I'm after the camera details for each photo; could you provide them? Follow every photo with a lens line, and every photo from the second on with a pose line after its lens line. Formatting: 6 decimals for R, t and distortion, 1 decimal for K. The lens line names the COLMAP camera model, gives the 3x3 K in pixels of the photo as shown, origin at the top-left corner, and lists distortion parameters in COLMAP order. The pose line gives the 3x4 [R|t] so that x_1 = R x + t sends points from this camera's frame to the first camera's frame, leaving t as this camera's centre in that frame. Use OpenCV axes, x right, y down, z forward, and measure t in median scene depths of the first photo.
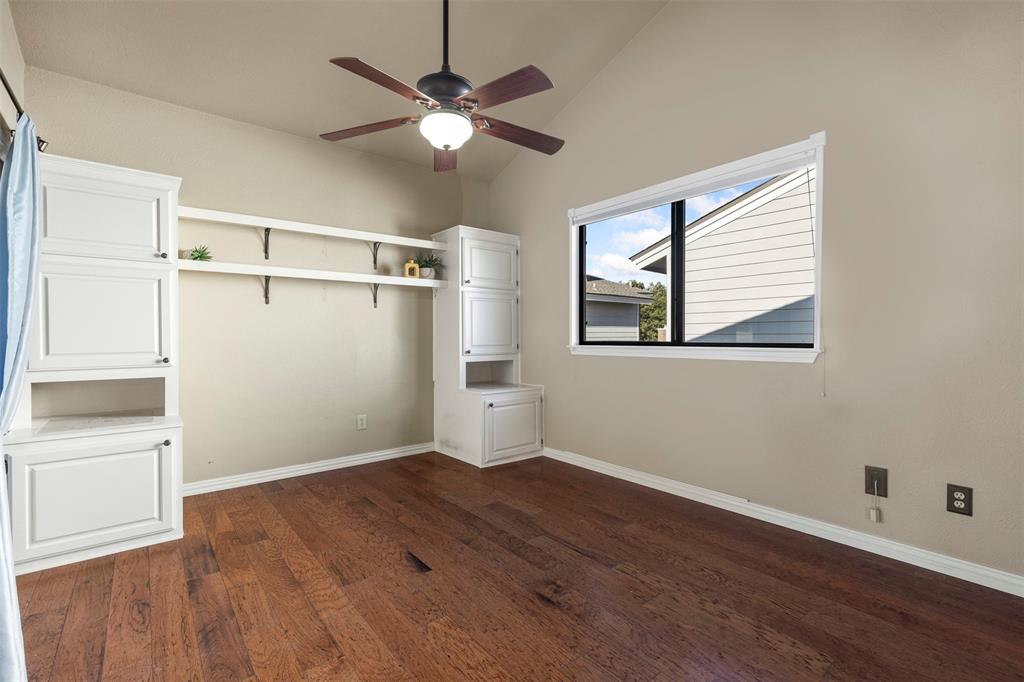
lens RADIAL K [[458.5, 0, 507.5], [0, 458.5, 340.2], [0, 0, 1]] dist [0.000014, 0.000071]
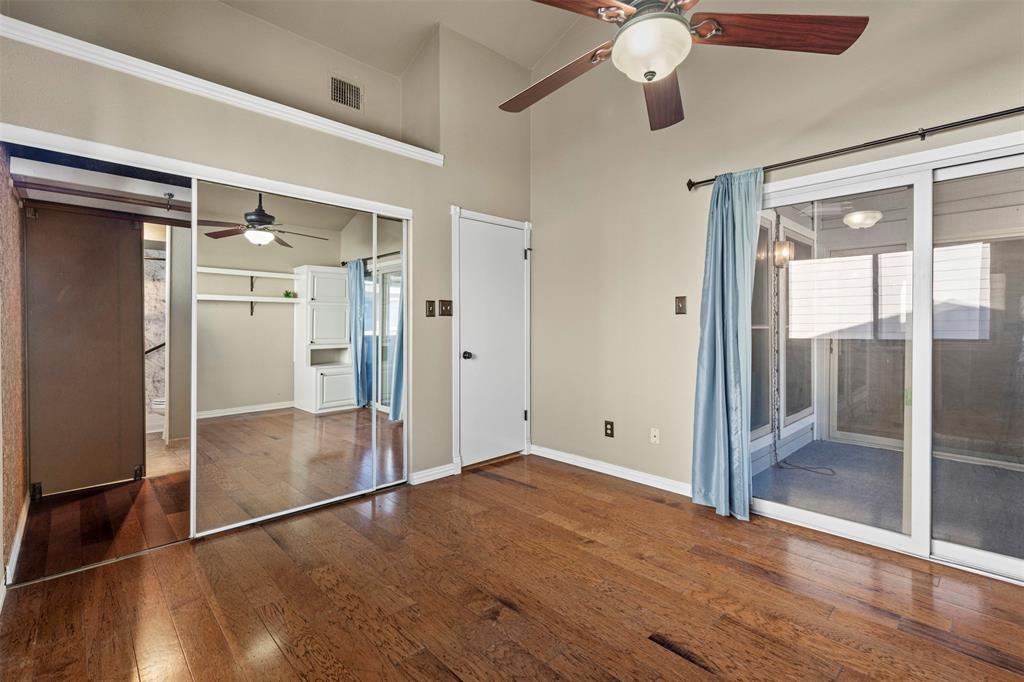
lens RADIAL K [[458.5, 0, 501.1], [0, 458.5, 326.0], [0, 0, 1]] dist [0.000014, 0.000071]
pose [[-0.997379, 0.003241, -0.072283, 0.102030], [0.002660, 0.999963, 0.008128, -0.038878], [0.072307, 0.007914, -0.997351, 1.207981]]
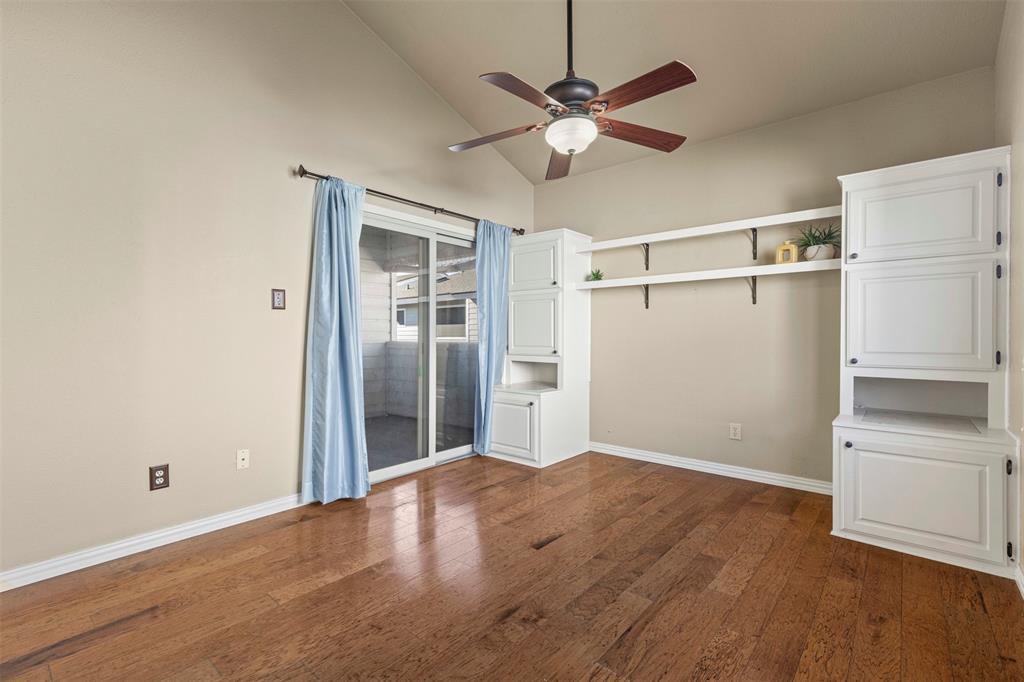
lens RADIAL K [[458.5, 0, 514.2], [0, 458.5, 337.7], [0, 0, 1]] dist [0.000014, 0.000071]
pose [[0.190141, 0.008096, -0.981724, 0.610785], [-0.009987, 0.999930, 0.006312, -0.010082], [0.981706, 0.008604, 0.190208, 0.494393]]
